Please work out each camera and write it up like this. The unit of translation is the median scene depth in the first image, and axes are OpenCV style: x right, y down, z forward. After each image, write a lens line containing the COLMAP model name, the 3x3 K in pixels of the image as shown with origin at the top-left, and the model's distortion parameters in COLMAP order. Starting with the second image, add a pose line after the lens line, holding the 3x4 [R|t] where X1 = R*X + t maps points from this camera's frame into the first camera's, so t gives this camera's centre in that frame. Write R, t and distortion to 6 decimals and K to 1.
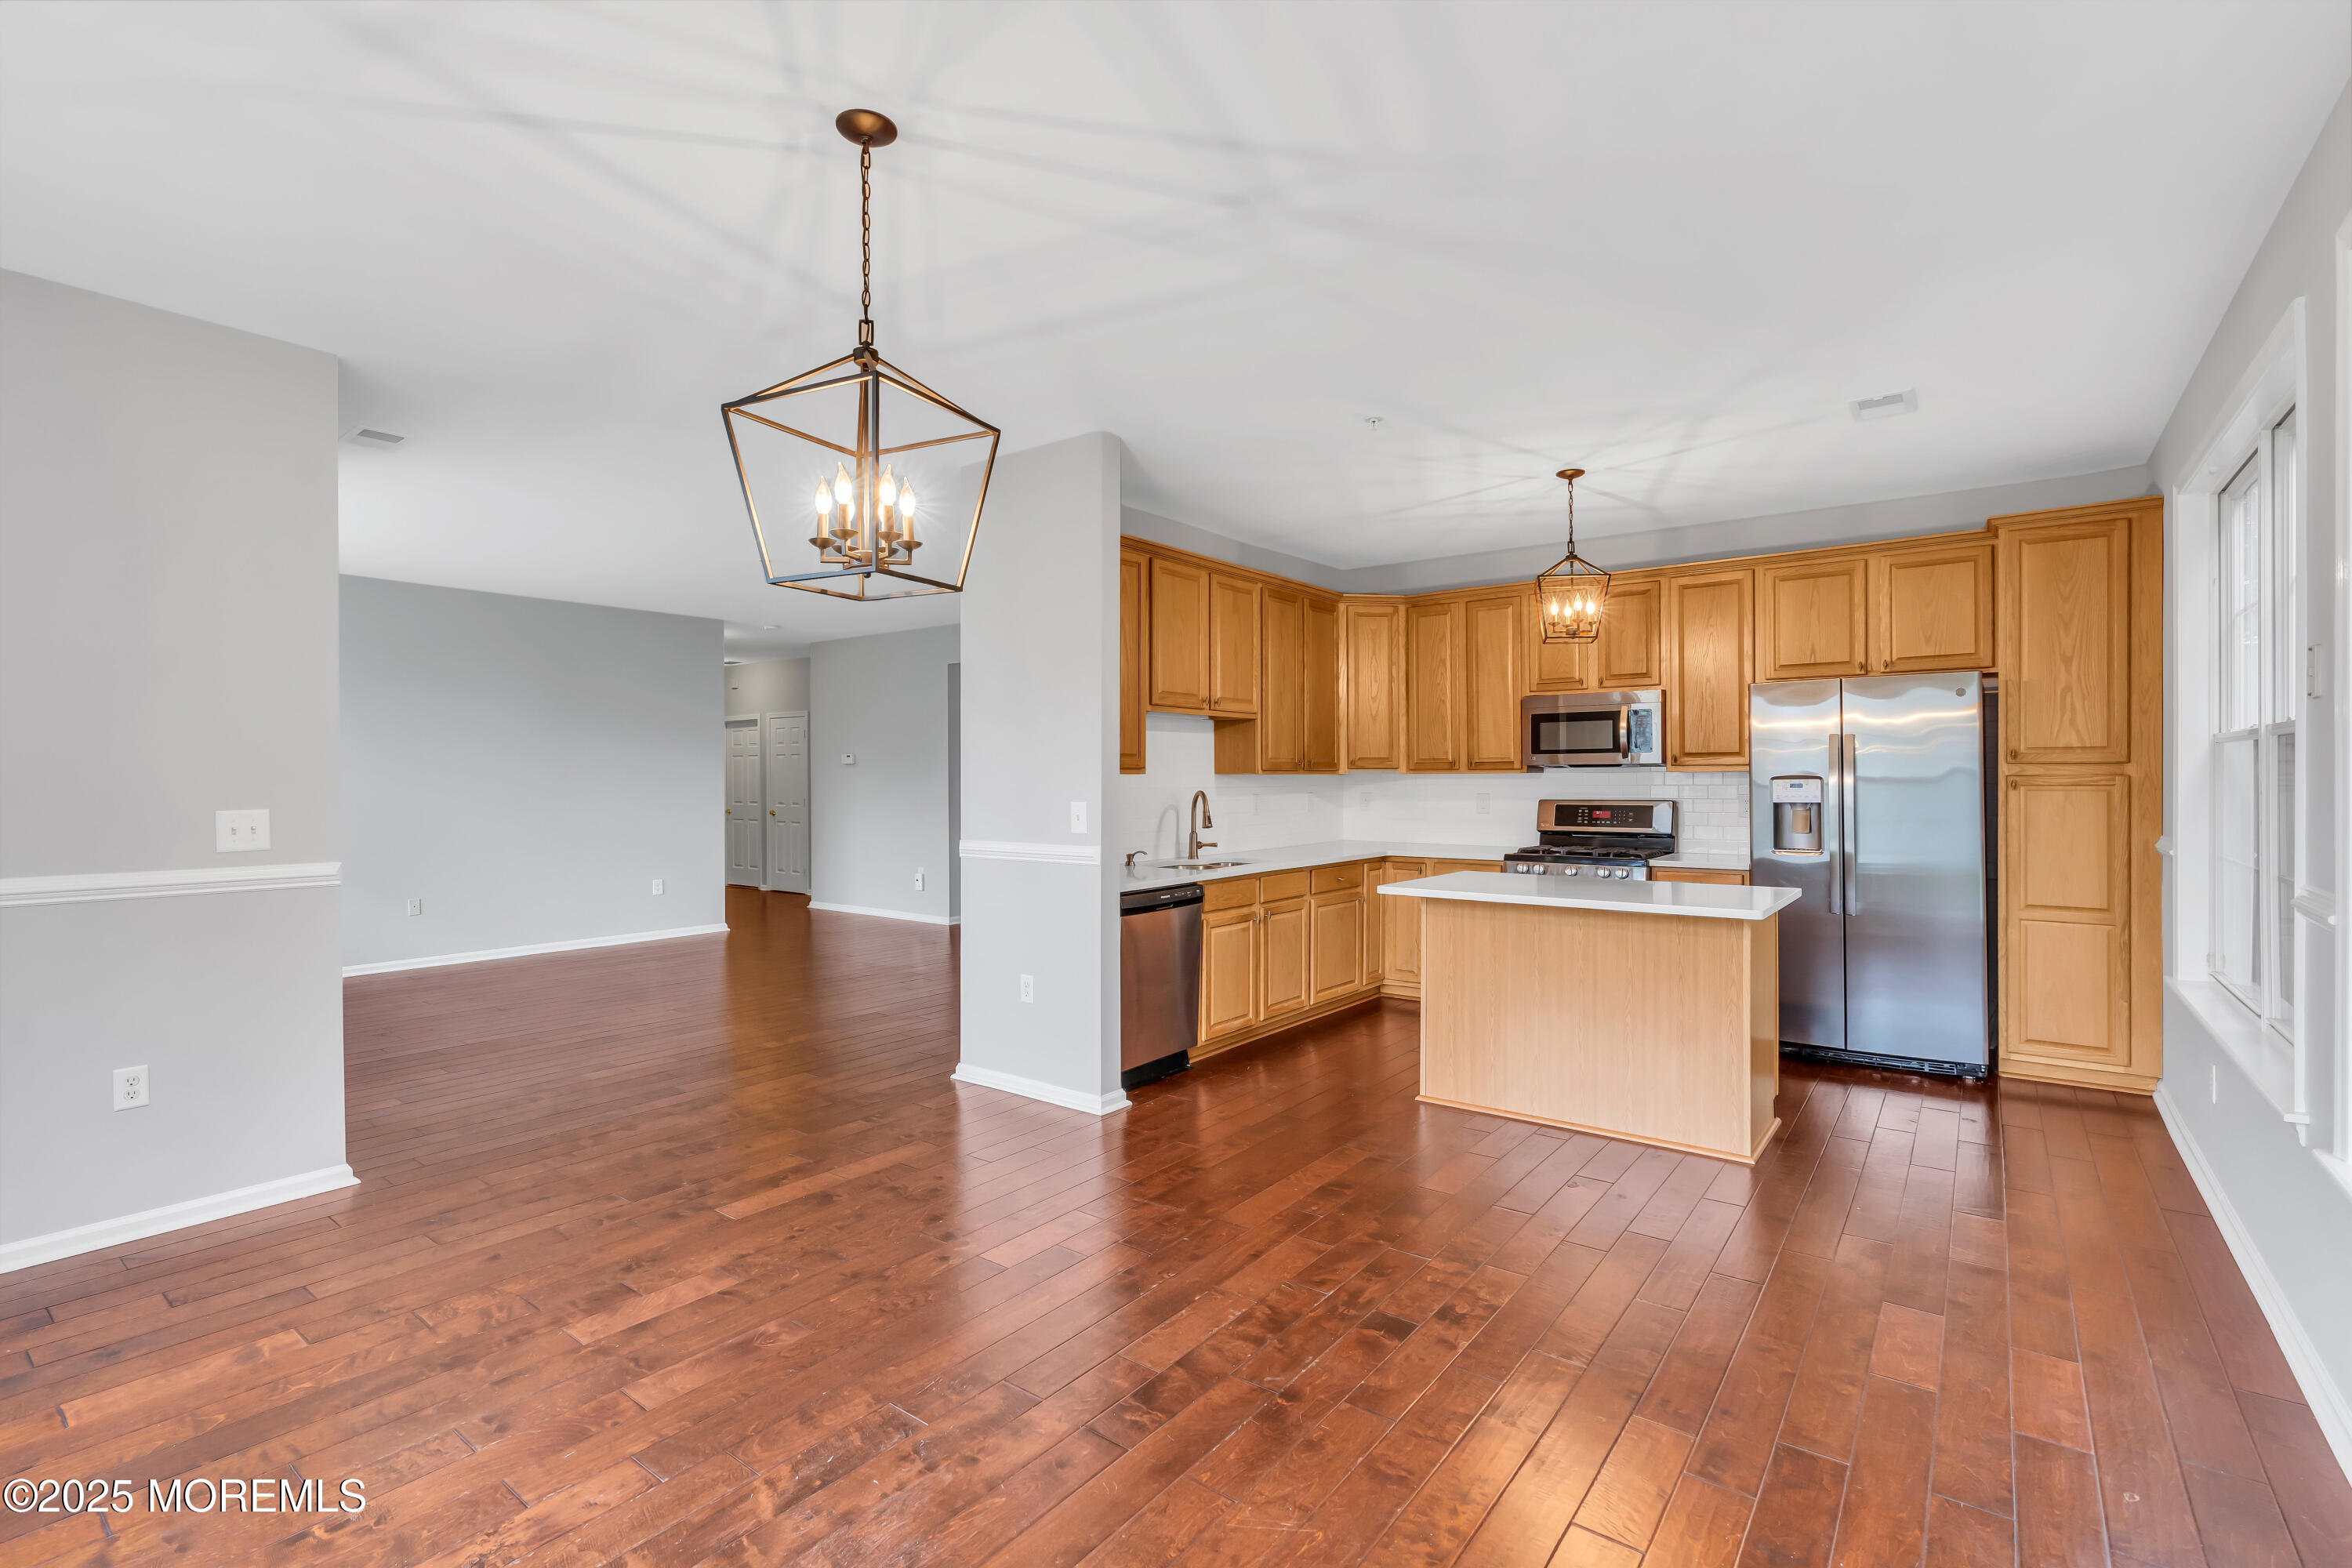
lens RADIAL K [[1074.5, 0, 1170.7], [0, 1074.5, 777.4], [0, 0, 1]] dist [-0.004633, 0.003276]
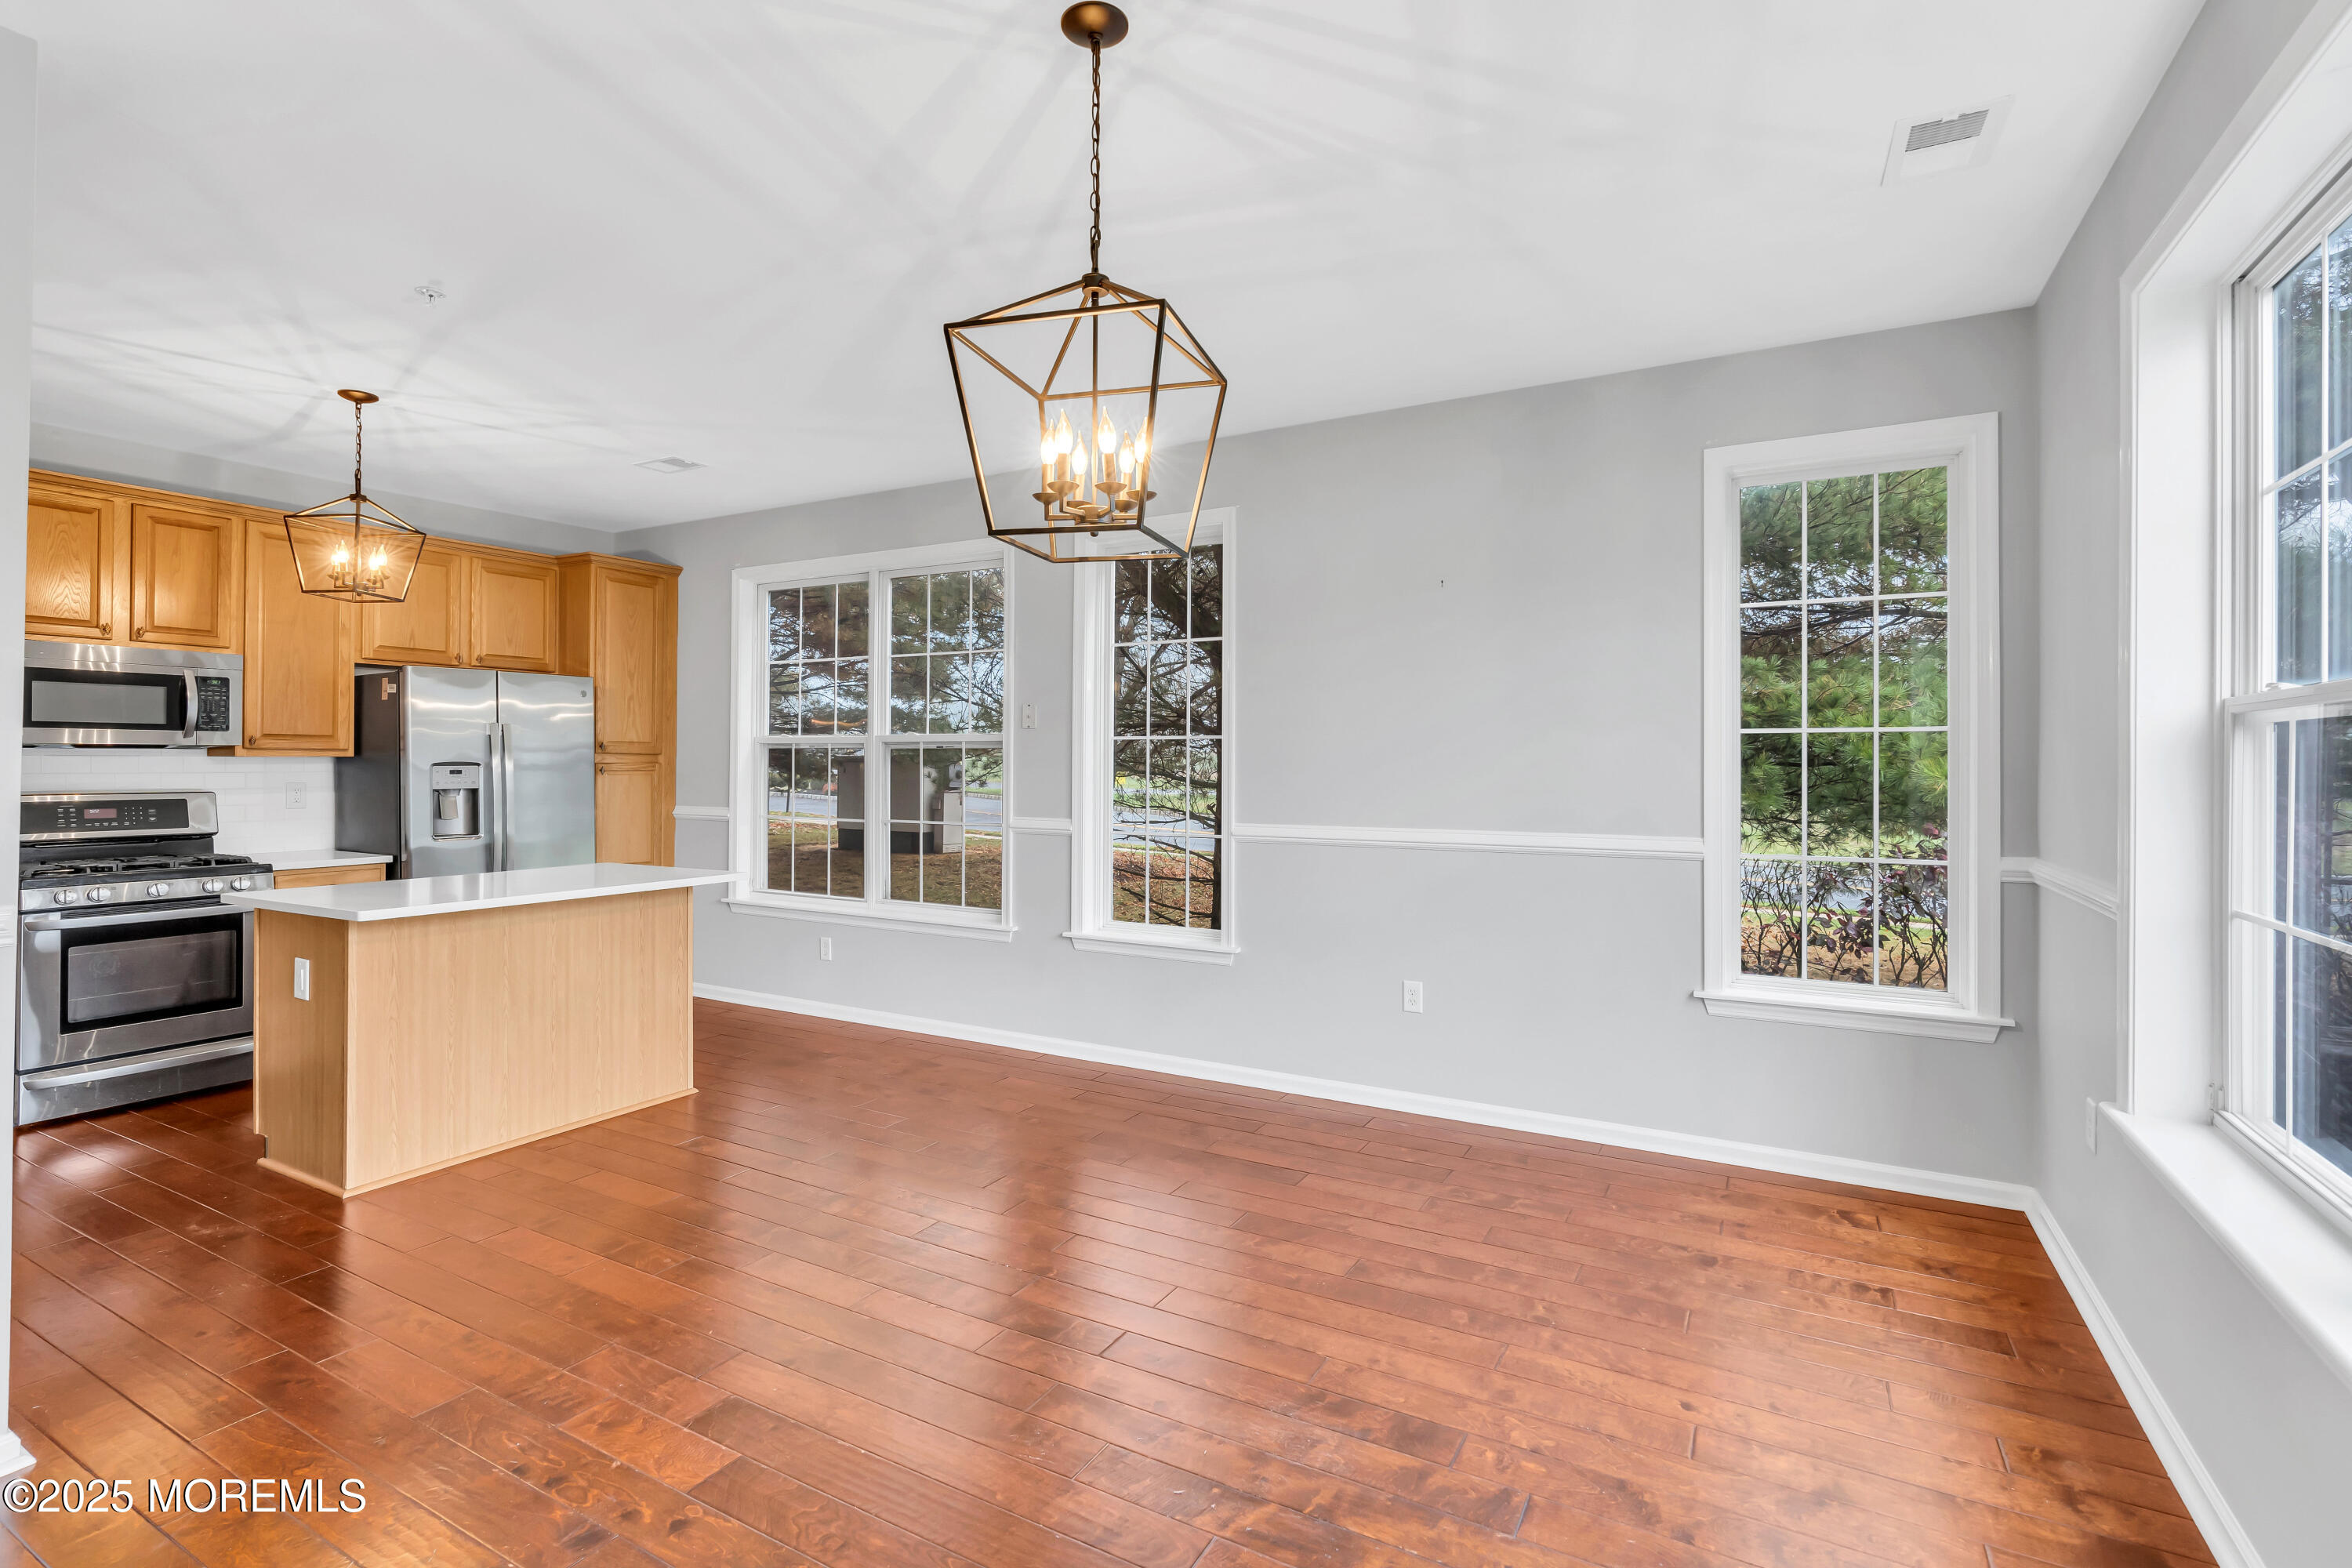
lens RADIAL K [[1099.6, 0, 1171.8], [0, 1099.6, 758.8], [0, 0, 1]] dist [-0.002128, -0.000051]
pose [[-0.143849, 0.007758, 0.989569, -0.821885], [-0.003432, 0.999959, -0.008338, 0.002308], [-0.989594, -0.004595, -0.143817, 0.741628]]
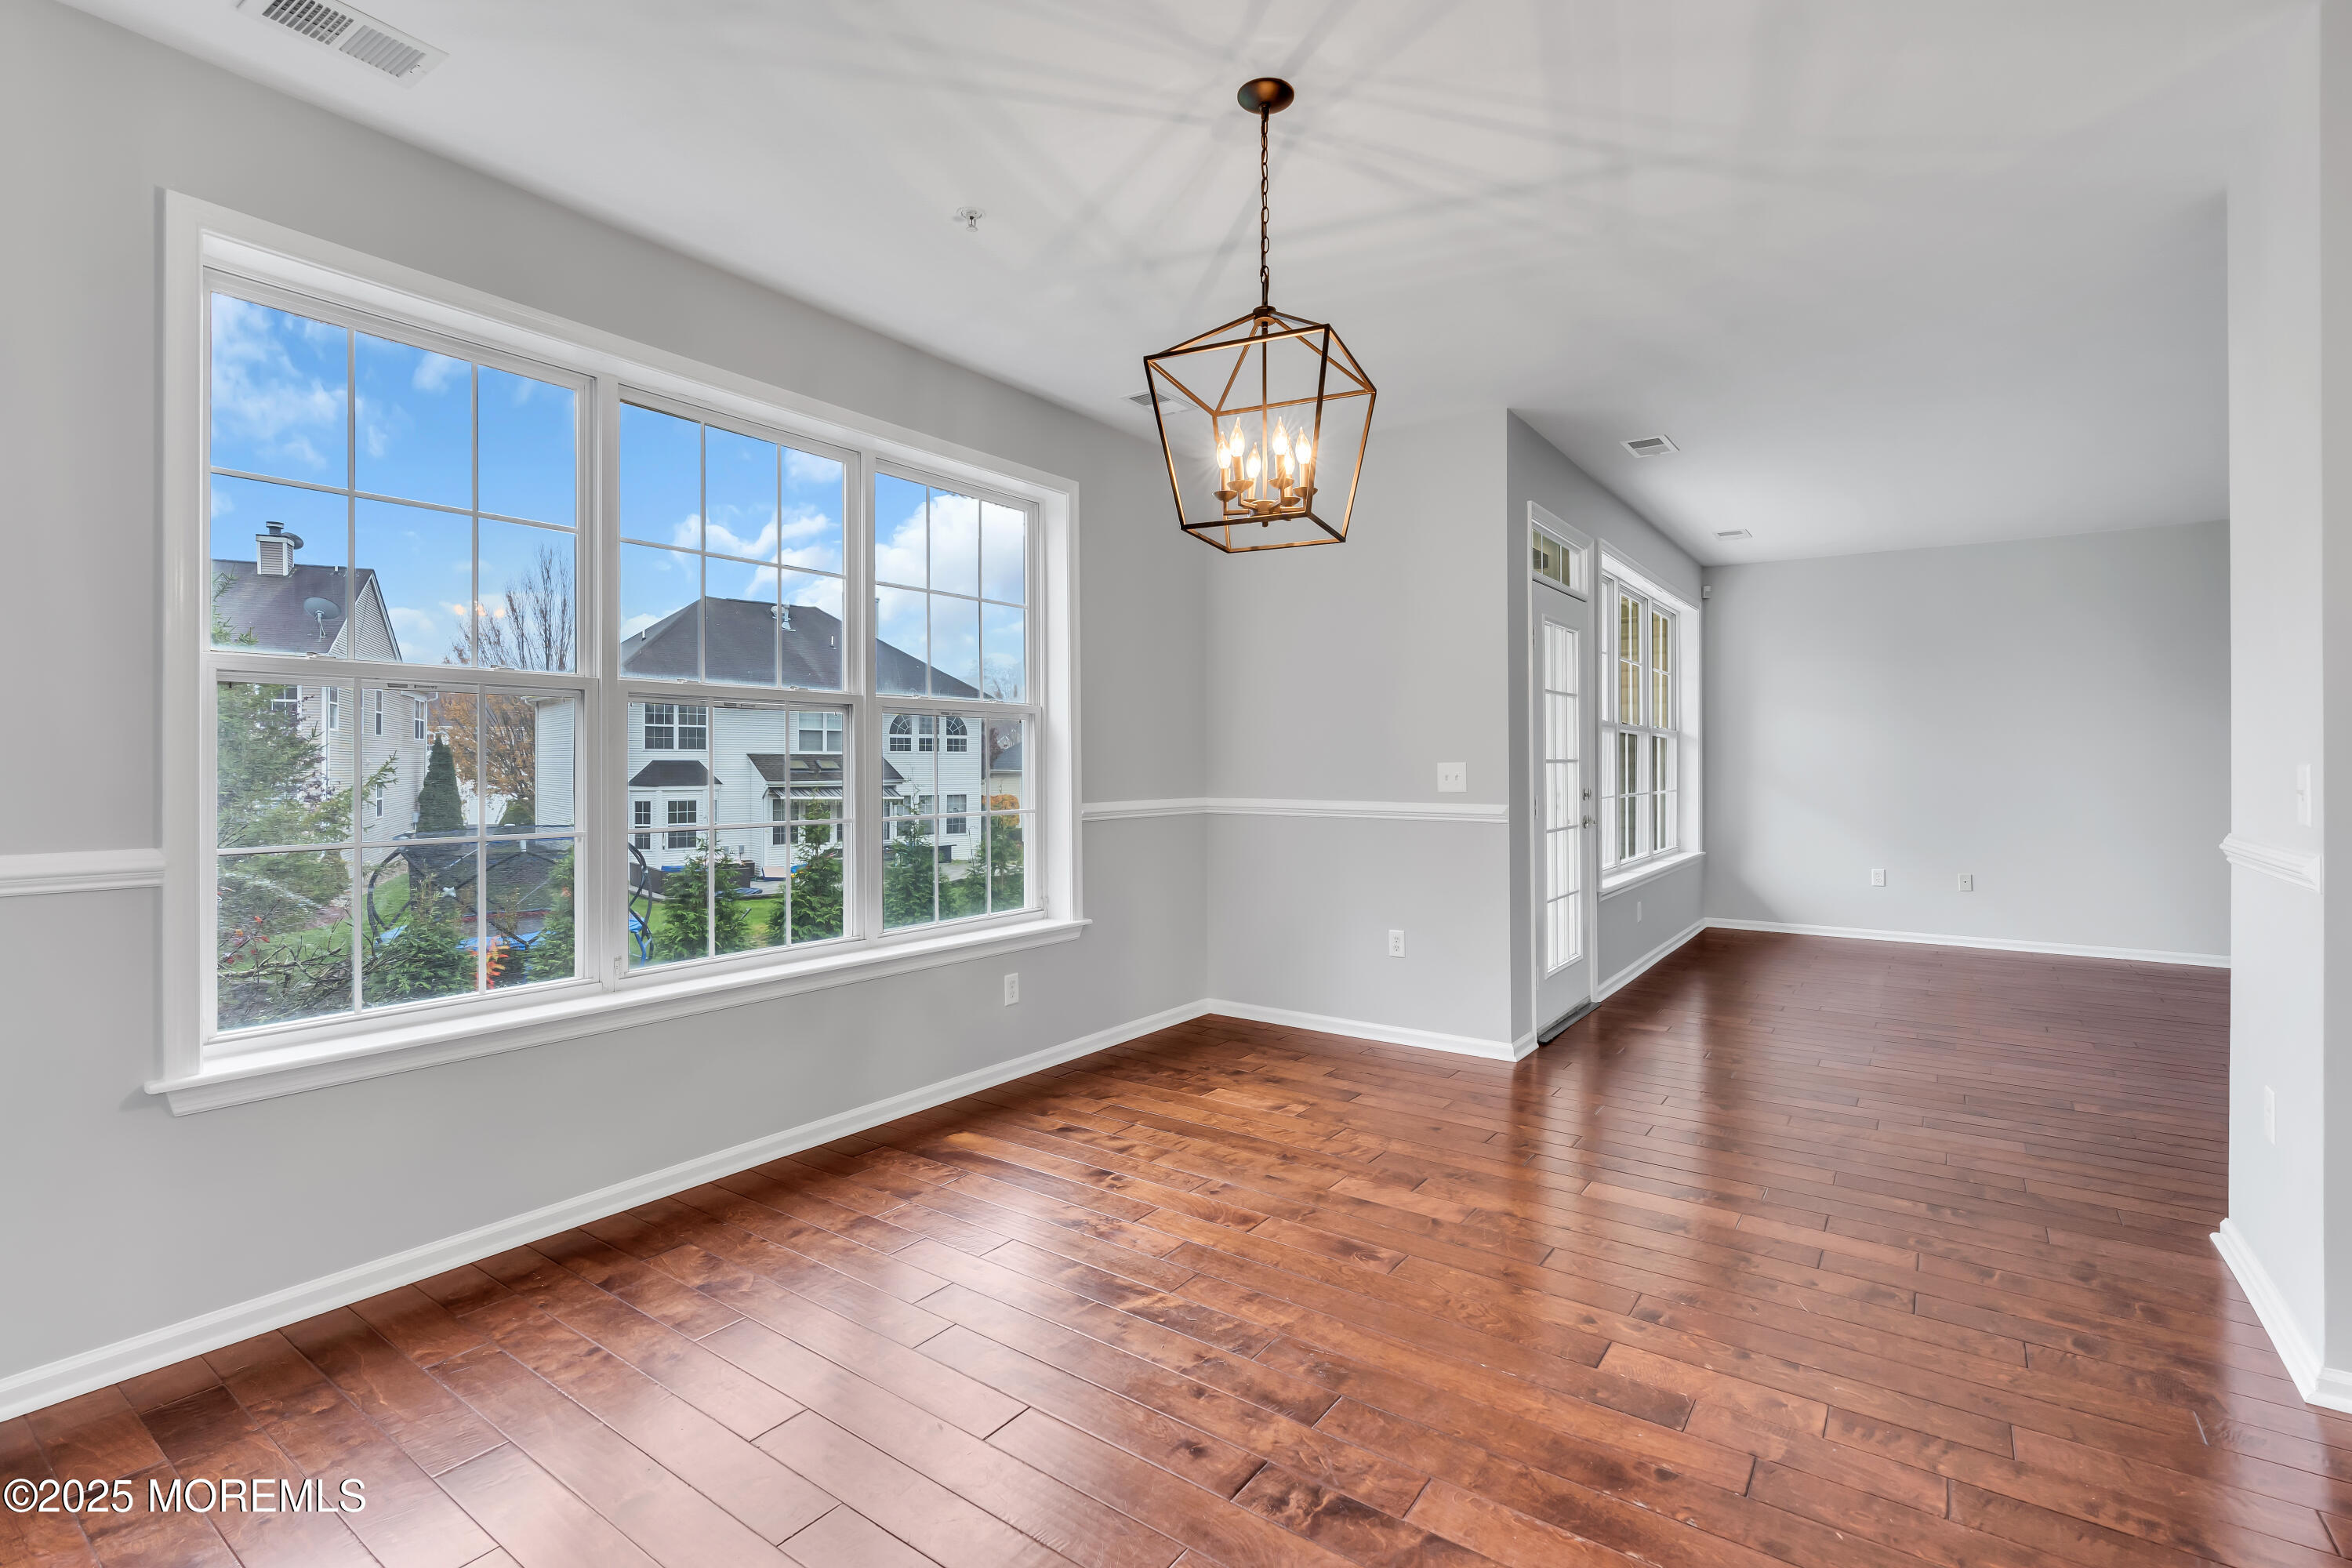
lens RADIAL K [[1077.3, 0, 1175.8], [0, 1077.3, 766.1], [0, 0, 1]] dist [-0.004663, -0.000043]
pose [[0.039382, 0.006368, -0.999204, 0.529453], [-0.000710, 0.999980, 0.006345, 0.026941], [0.999224, 0.000460, 0.039385, 0.606457]]
